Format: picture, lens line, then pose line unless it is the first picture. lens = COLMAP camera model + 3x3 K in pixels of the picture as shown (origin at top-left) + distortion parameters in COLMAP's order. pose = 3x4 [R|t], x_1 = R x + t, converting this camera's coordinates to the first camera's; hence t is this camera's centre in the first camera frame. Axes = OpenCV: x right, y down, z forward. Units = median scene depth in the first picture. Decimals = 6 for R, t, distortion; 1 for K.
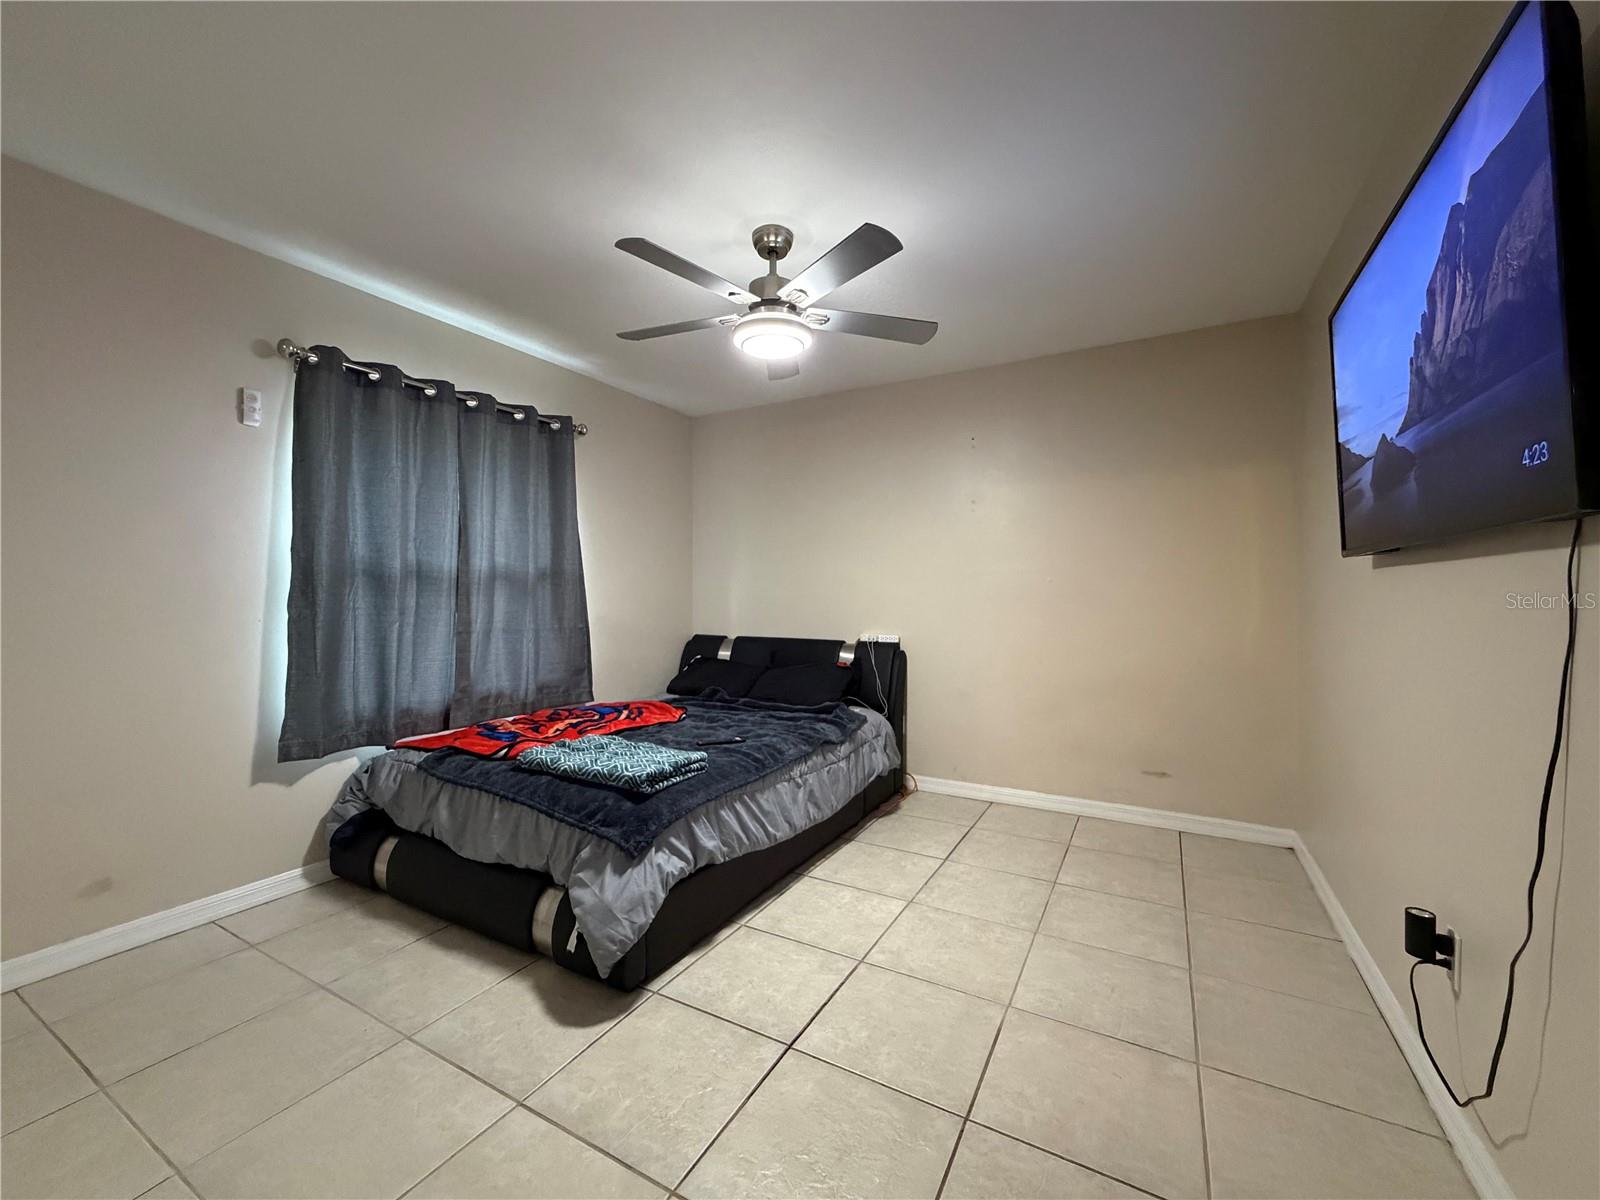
lens RADIAL K [[639.0, 0, 796.5], [0, 639.0, 605.8], [0, 0, 1]] dist [0.000078, 0.000042]
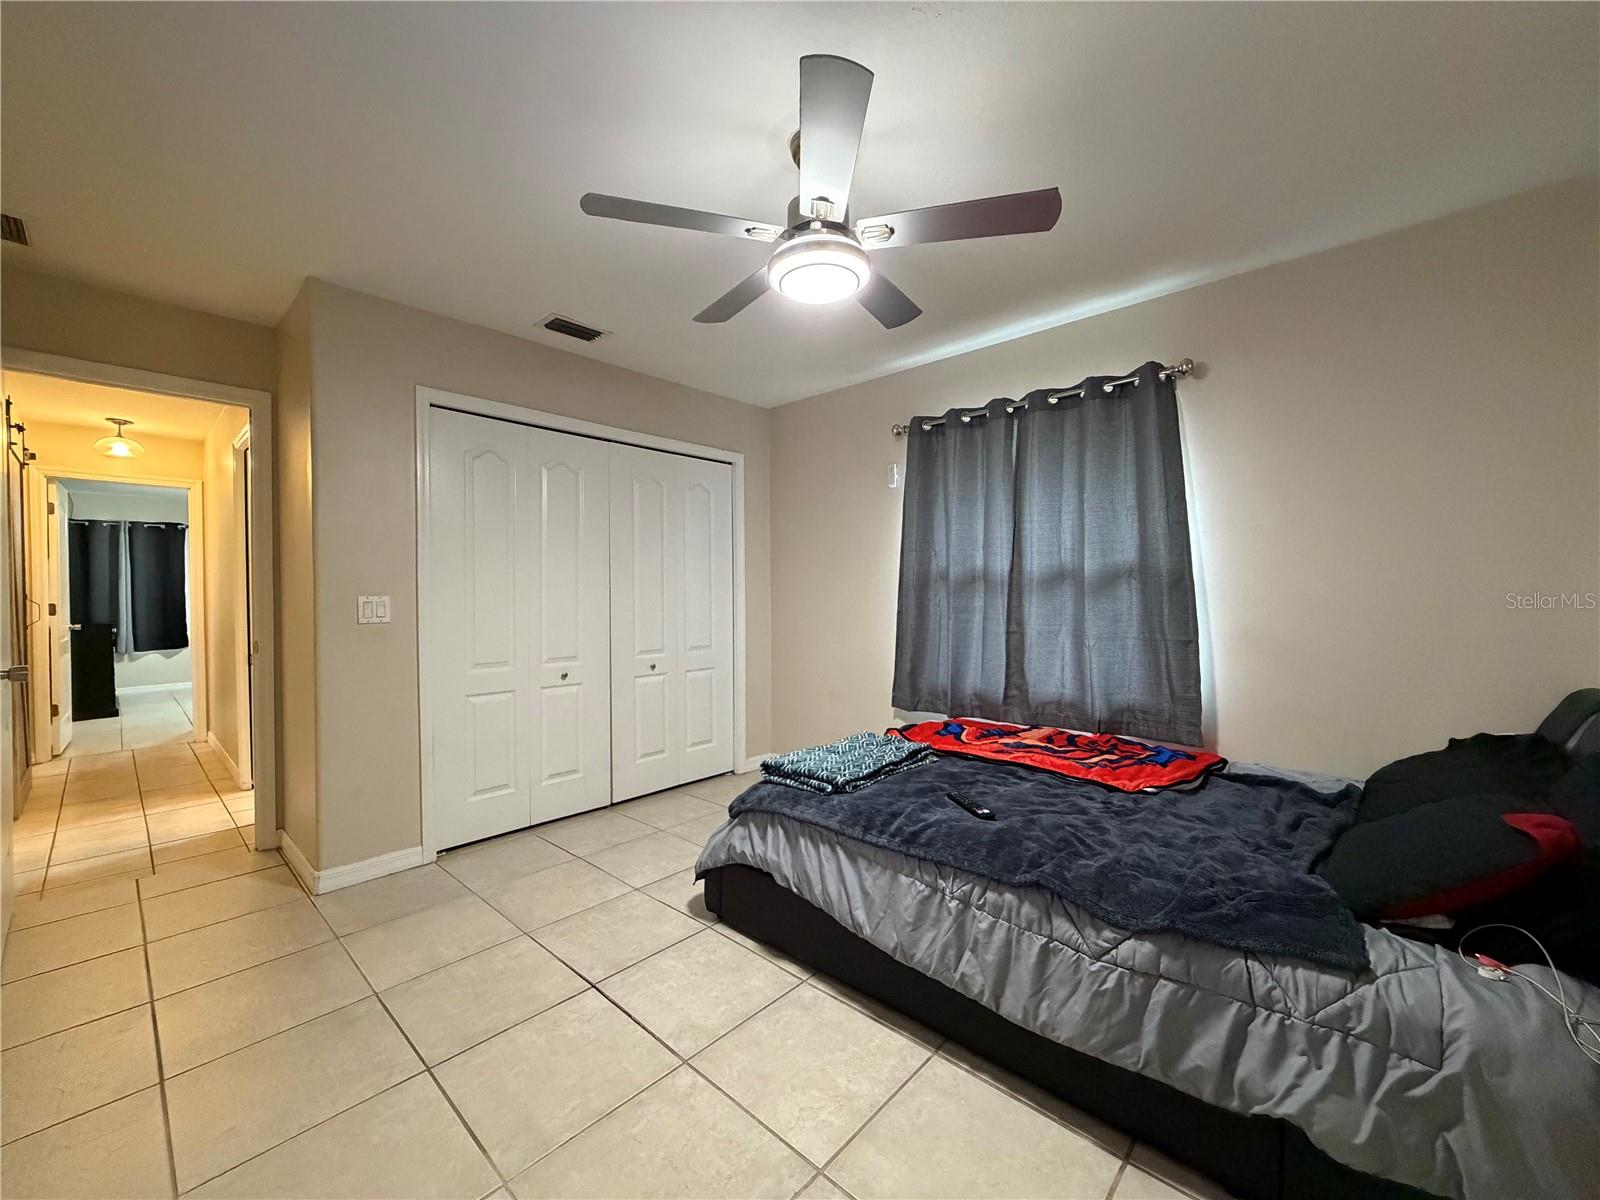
lens RADIAL K [[639.0, 0, 798.1], [0, 639.0, 604.2], [0, 0, 1]] dist [0.000078, 0.000042]
pose [[-0.223638, 0.022898, -0.974403, 0.648046], [-0.010264, 0.999613, 0.025846, -0.030698], [0.974618, 0.015781, -0.223316, 1.010924]]
